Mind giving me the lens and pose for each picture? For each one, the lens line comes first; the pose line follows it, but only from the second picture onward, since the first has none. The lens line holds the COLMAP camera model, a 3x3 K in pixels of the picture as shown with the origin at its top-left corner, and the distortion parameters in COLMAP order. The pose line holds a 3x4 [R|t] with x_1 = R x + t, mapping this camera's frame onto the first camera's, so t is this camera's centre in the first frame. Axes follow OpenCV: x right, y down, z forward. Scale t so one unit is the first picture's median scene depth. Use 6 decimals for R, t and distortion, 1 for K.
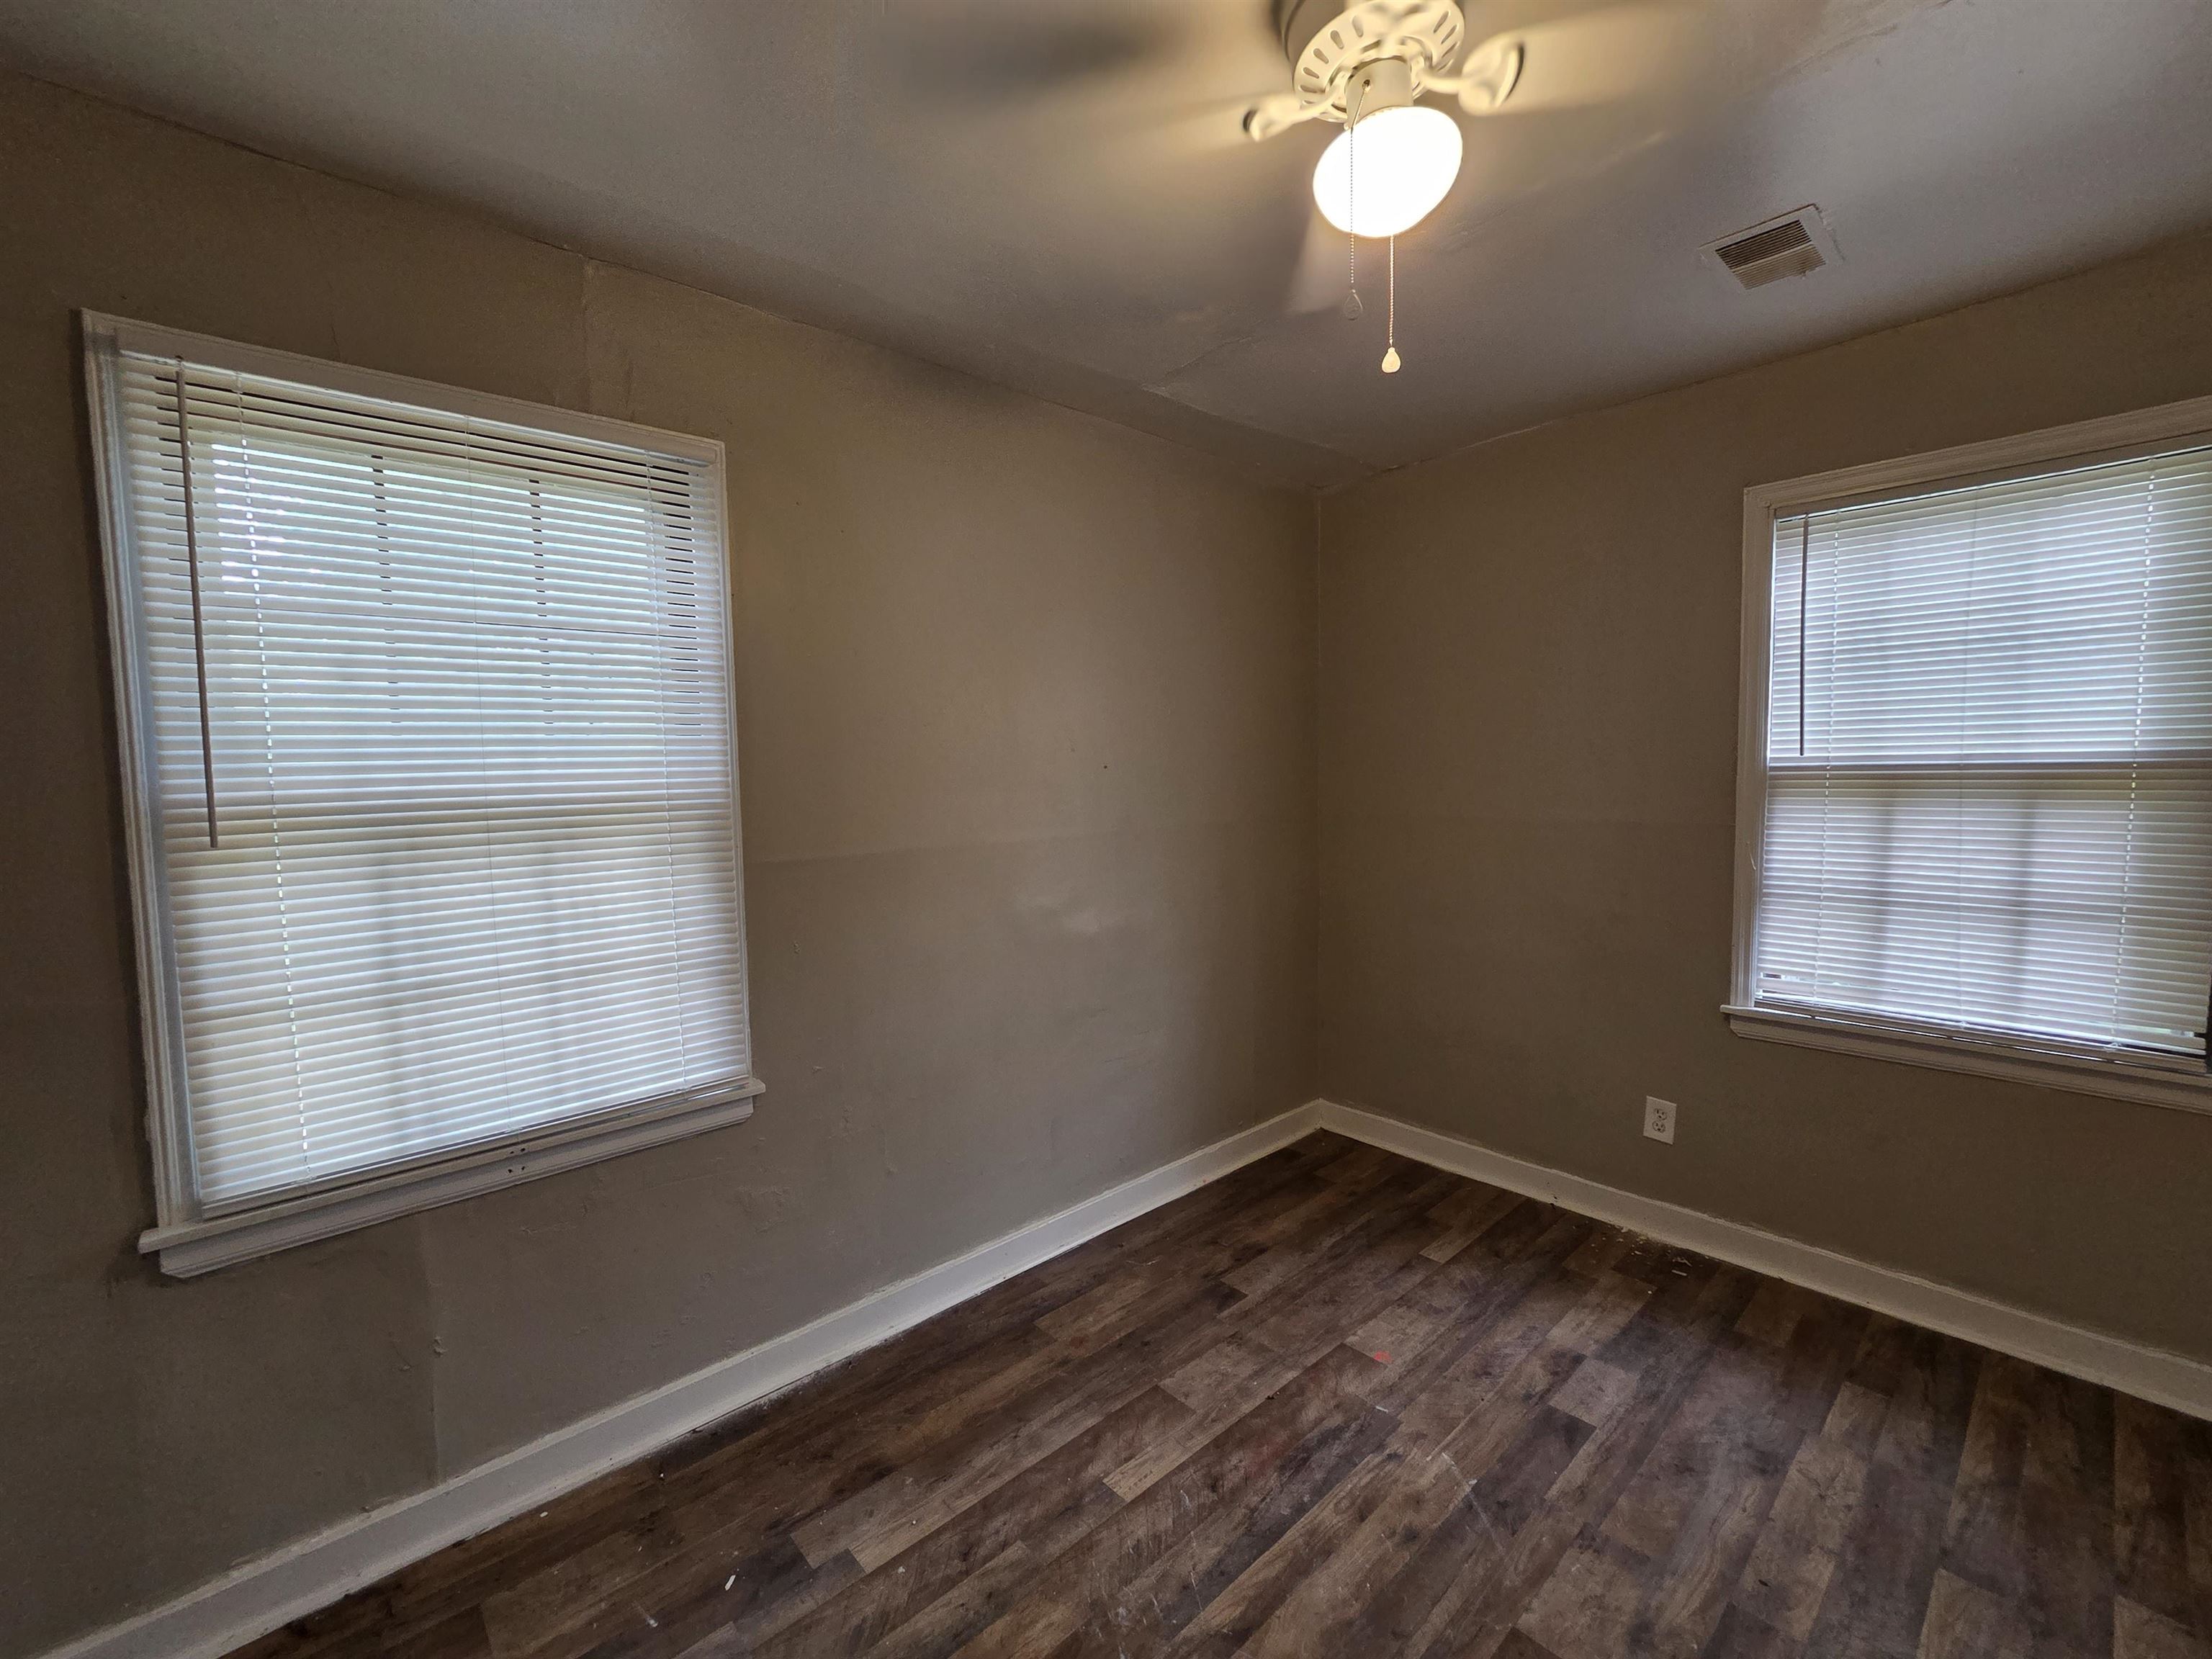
lens RADIAL K [[911.2, 0, 1097.6], [0, 911.2, 826.1], [0, 0, 1]] dist [-0.000254, -0.000052]
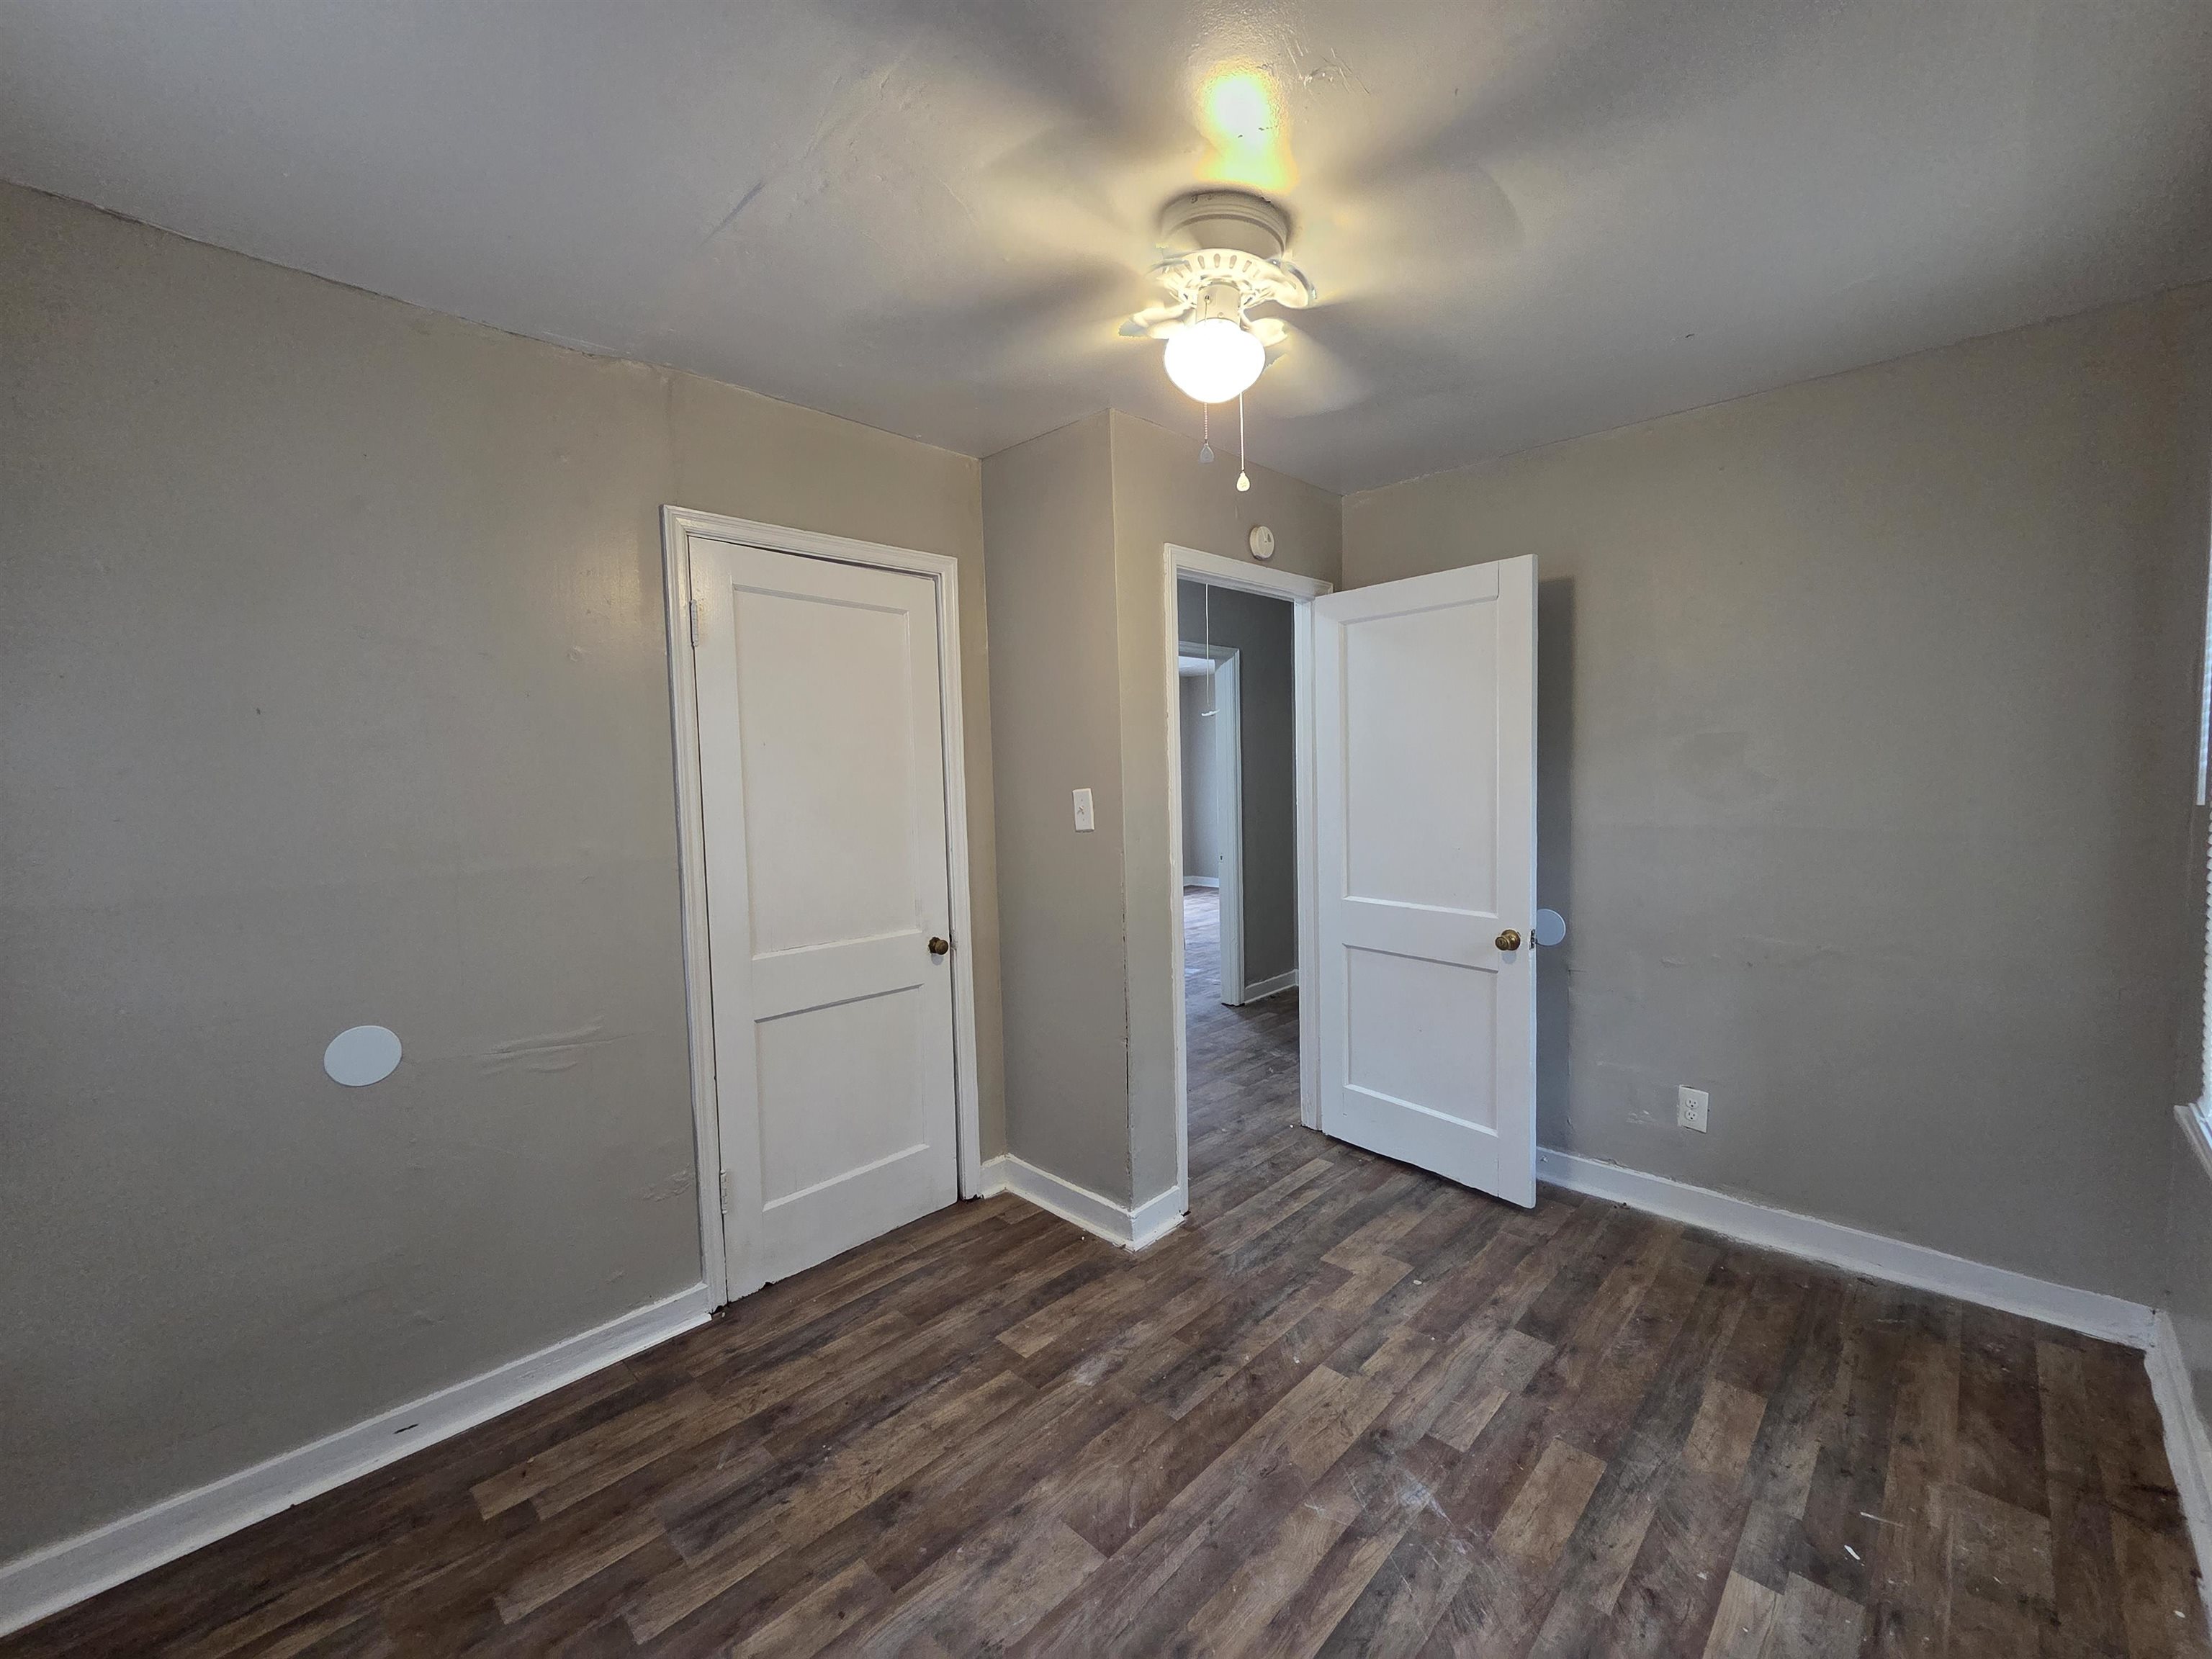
lens RADIAL K [[911.2, 0, 1097.6], [0, 911.2, 826.1], [0, 0, 1]] dist [-0.000254, -0.000052]
pose [[-0.997276, 0.042387, -0.060366, 0.468979], [0.034448, 0.991308, 0.126973, -0.135038], [0.065223, 0.124547, -0.990068, 1.865853]]
